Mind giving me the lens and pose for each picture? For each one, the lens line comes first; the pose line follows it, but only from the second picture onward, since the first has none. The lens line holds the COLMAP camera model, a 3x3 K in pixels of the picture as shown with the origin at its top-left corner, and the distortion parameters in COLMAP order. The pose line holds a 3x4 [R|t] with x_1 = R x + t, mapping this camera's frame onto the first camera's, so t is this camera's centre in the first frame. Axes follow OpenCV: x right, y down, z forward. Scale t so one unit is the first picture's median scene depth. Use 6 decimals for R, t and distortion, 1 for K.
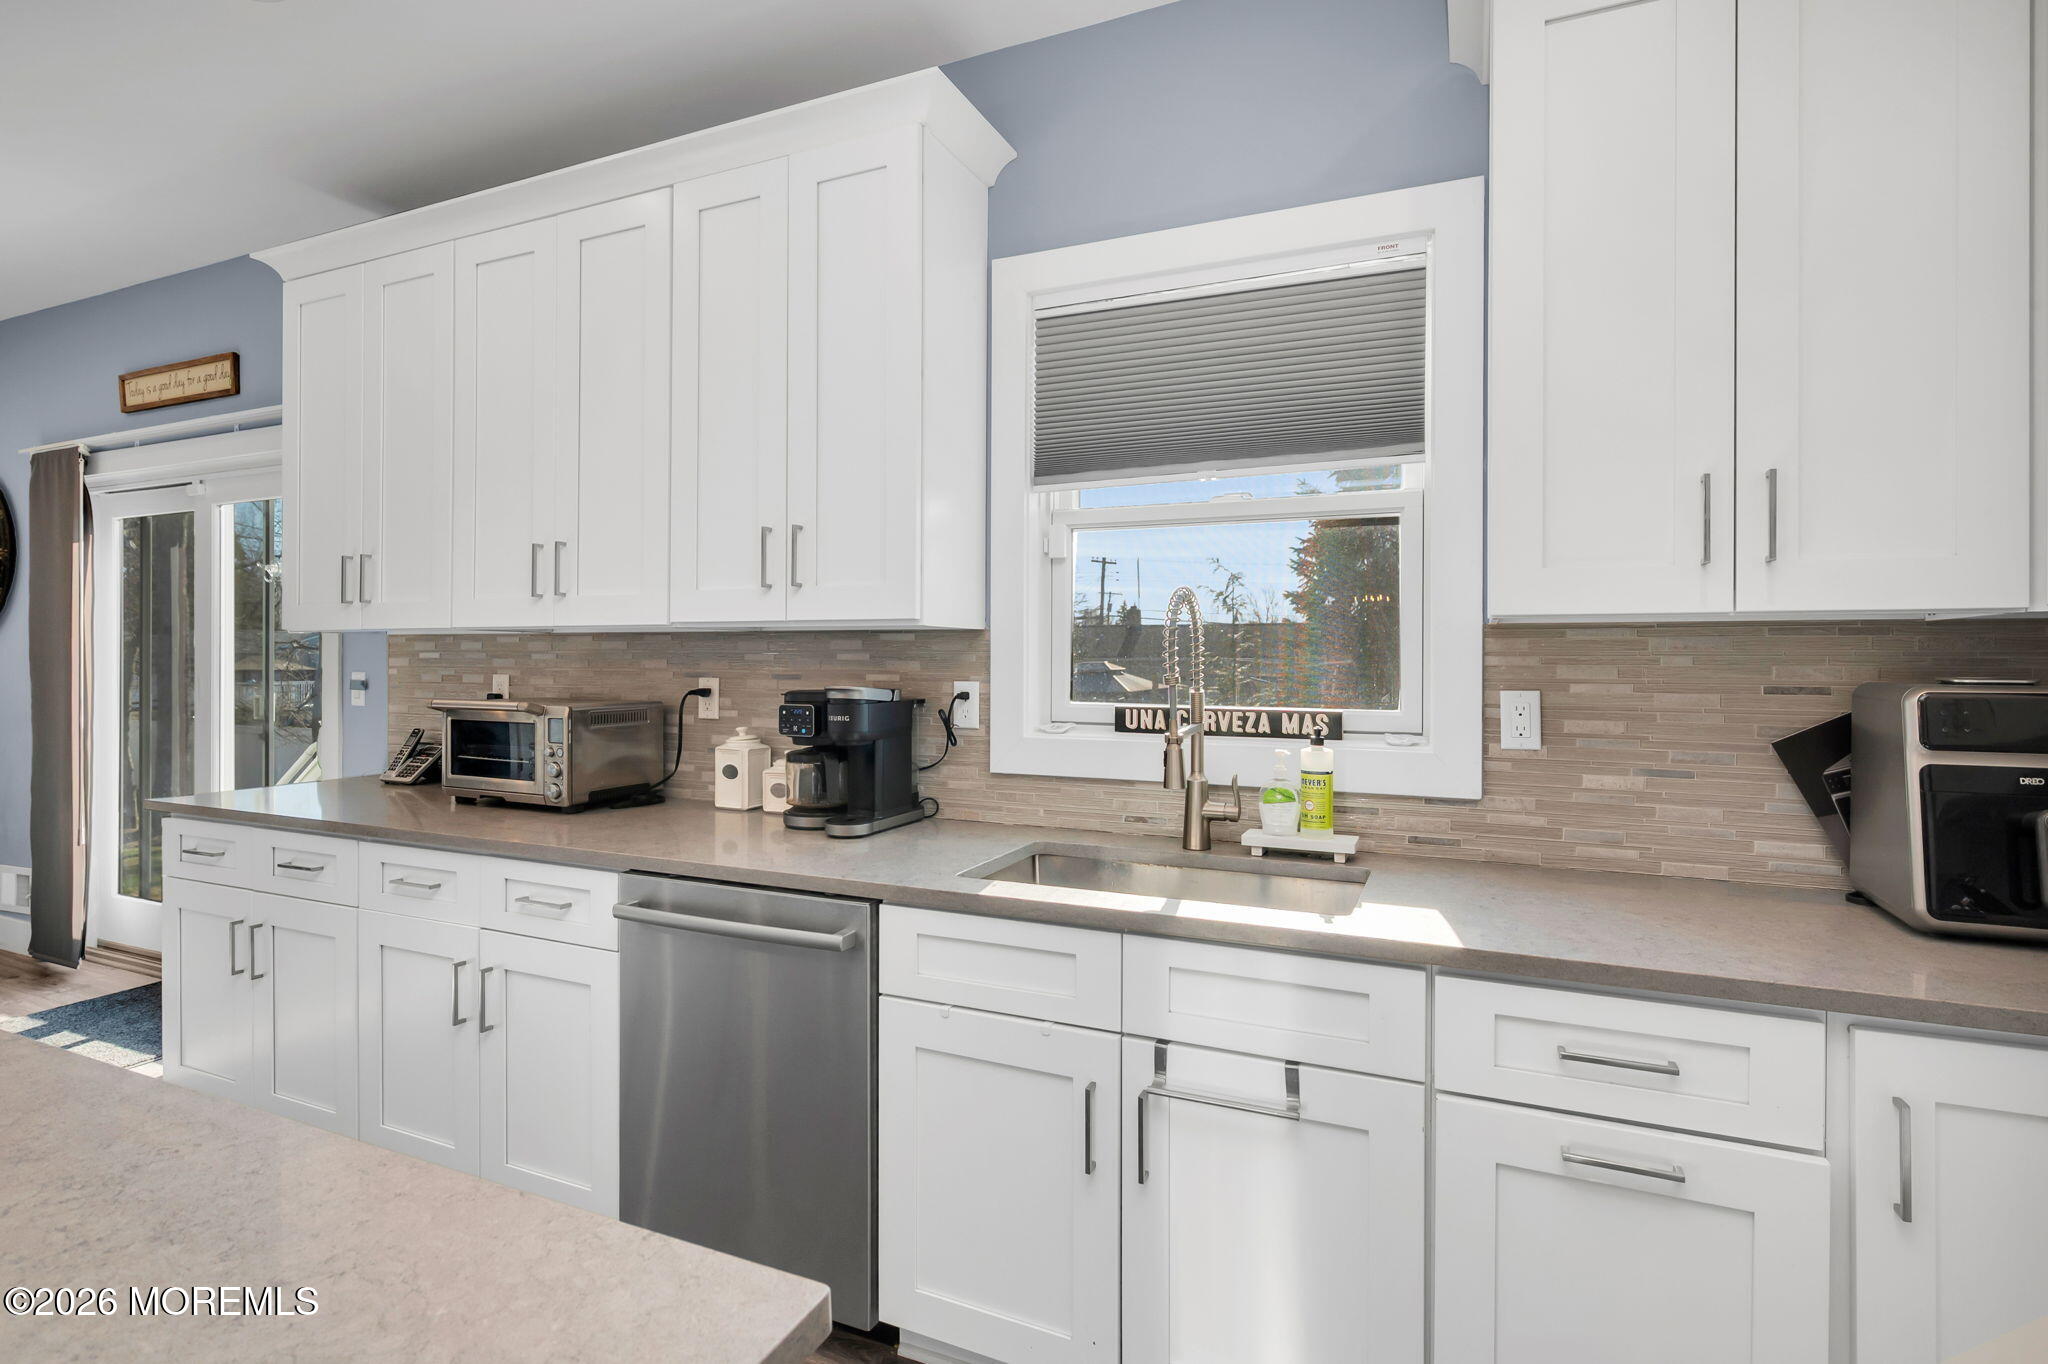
lens RADIAL K [[985.6, 0, 1037.0], [0, 985.6, 662.8], [0, 0, 1]] dist [-0.000878, 0.000098]
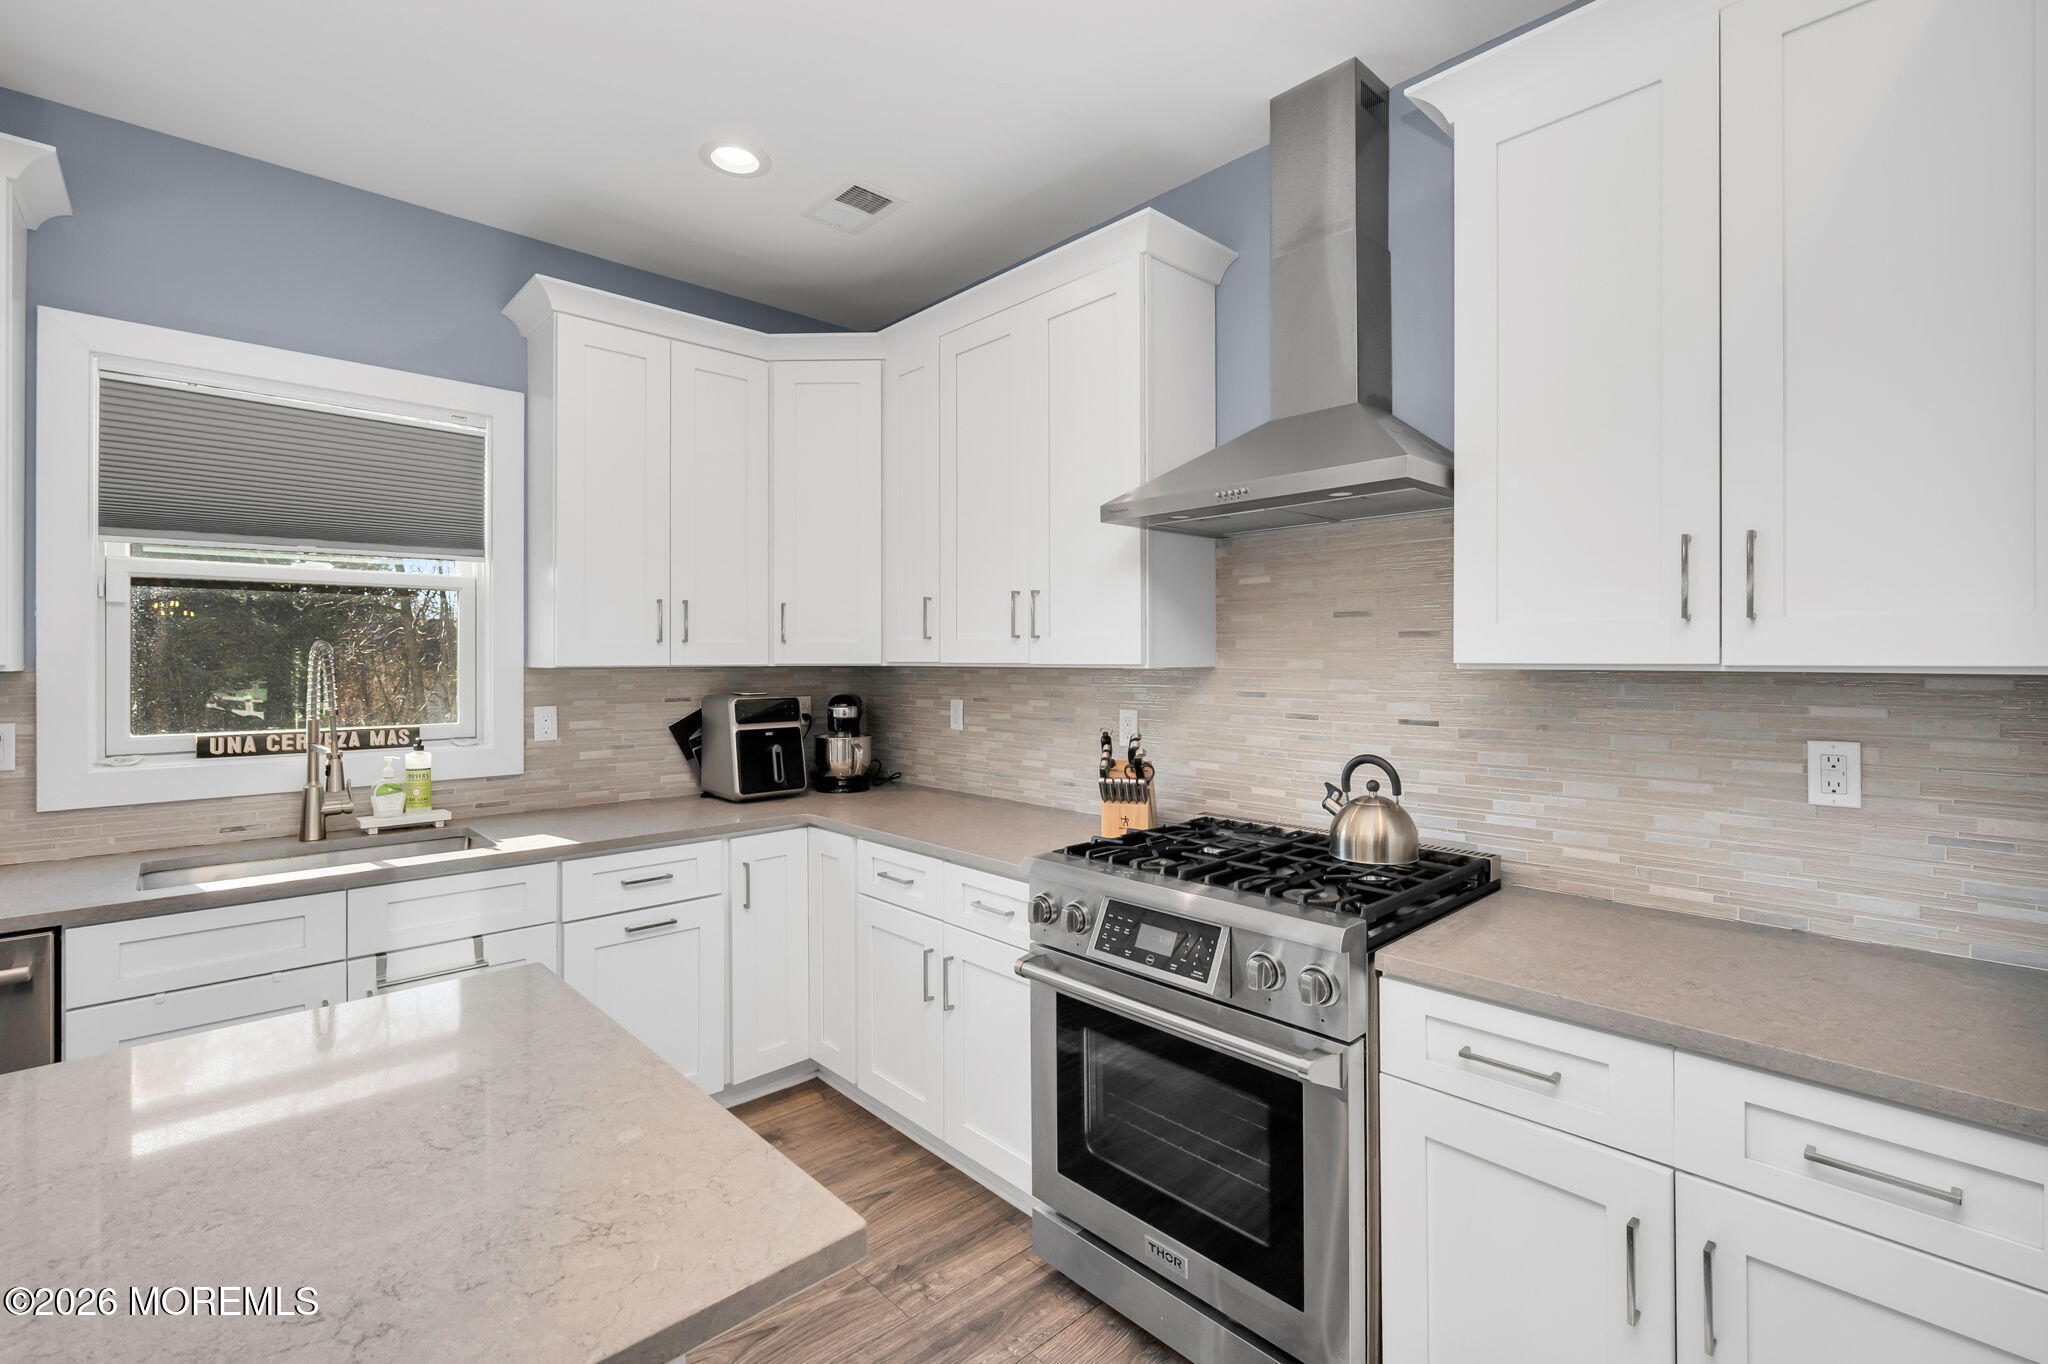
lens RADIAL K [[916.3, 0, 1018.2], [0, 916.3, 657.7], [0, 0, 1]] dist [-0.001873, -0.000302]
pose [[0.399297, -0.003540, 0.916815, -0.560590], [0.006882, 0.999976, 0.000864, -0.045420], [-0.916796, 0.005964, 0.399311, -0.329441]]
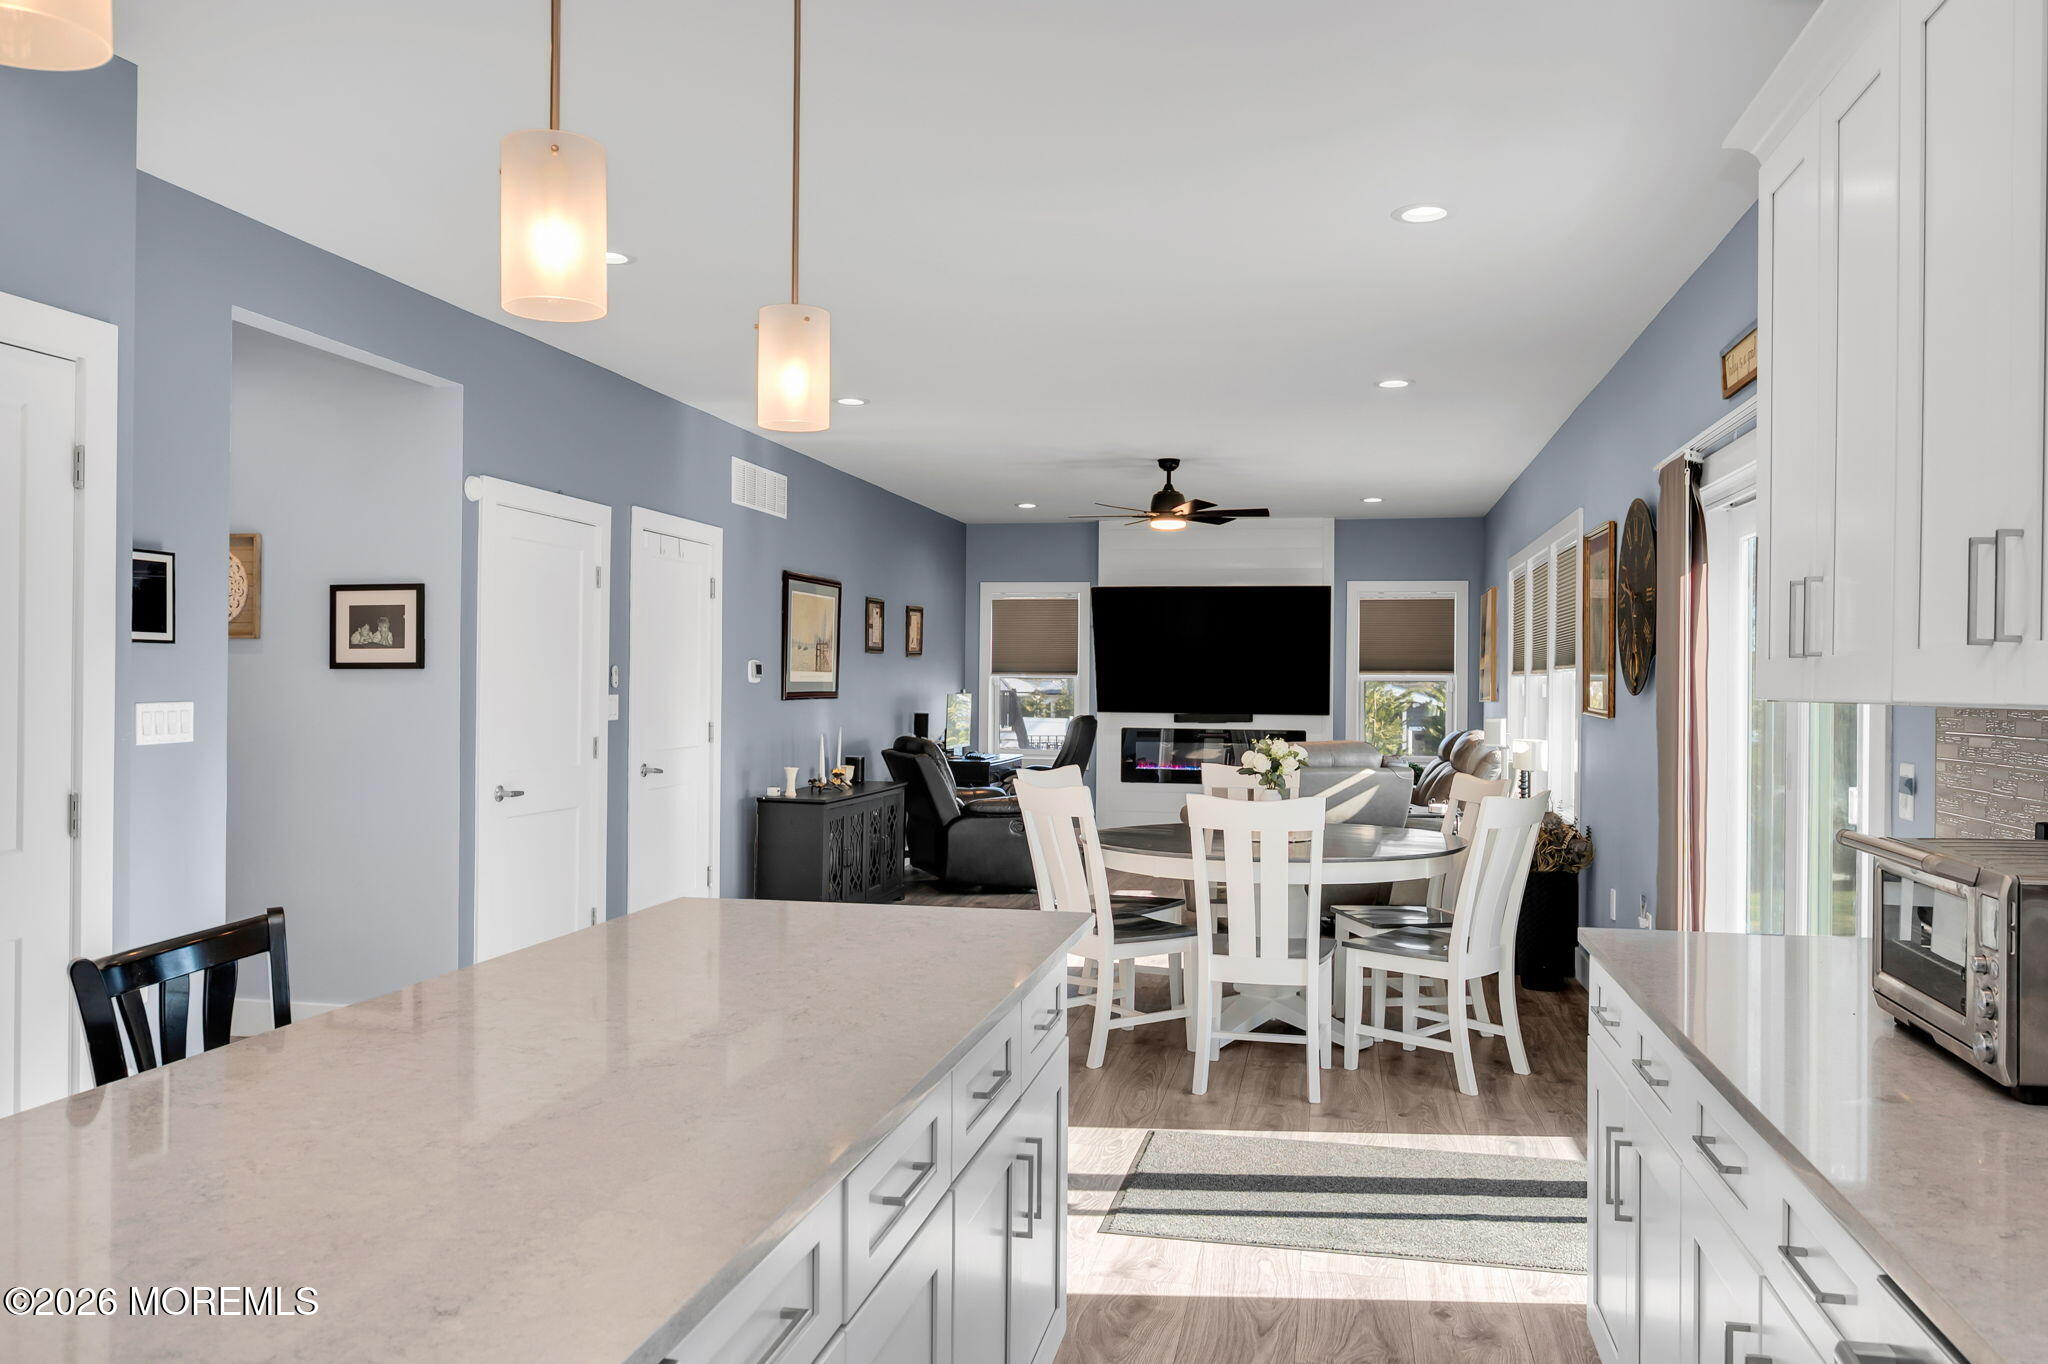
lens RADIAL K [[1506.9, 0, 1024.6], [0, 1506.9, 673.4], [0, 0, 1]] dist [-0.002968, 0.001944]
pose [[0.206993, -0.007861, -0.978311, 0.157525], [-0.014185, 0.999838, -0.011035, -0.044104], [0.978240, 0.016161, 0.206848, 0.445646]]
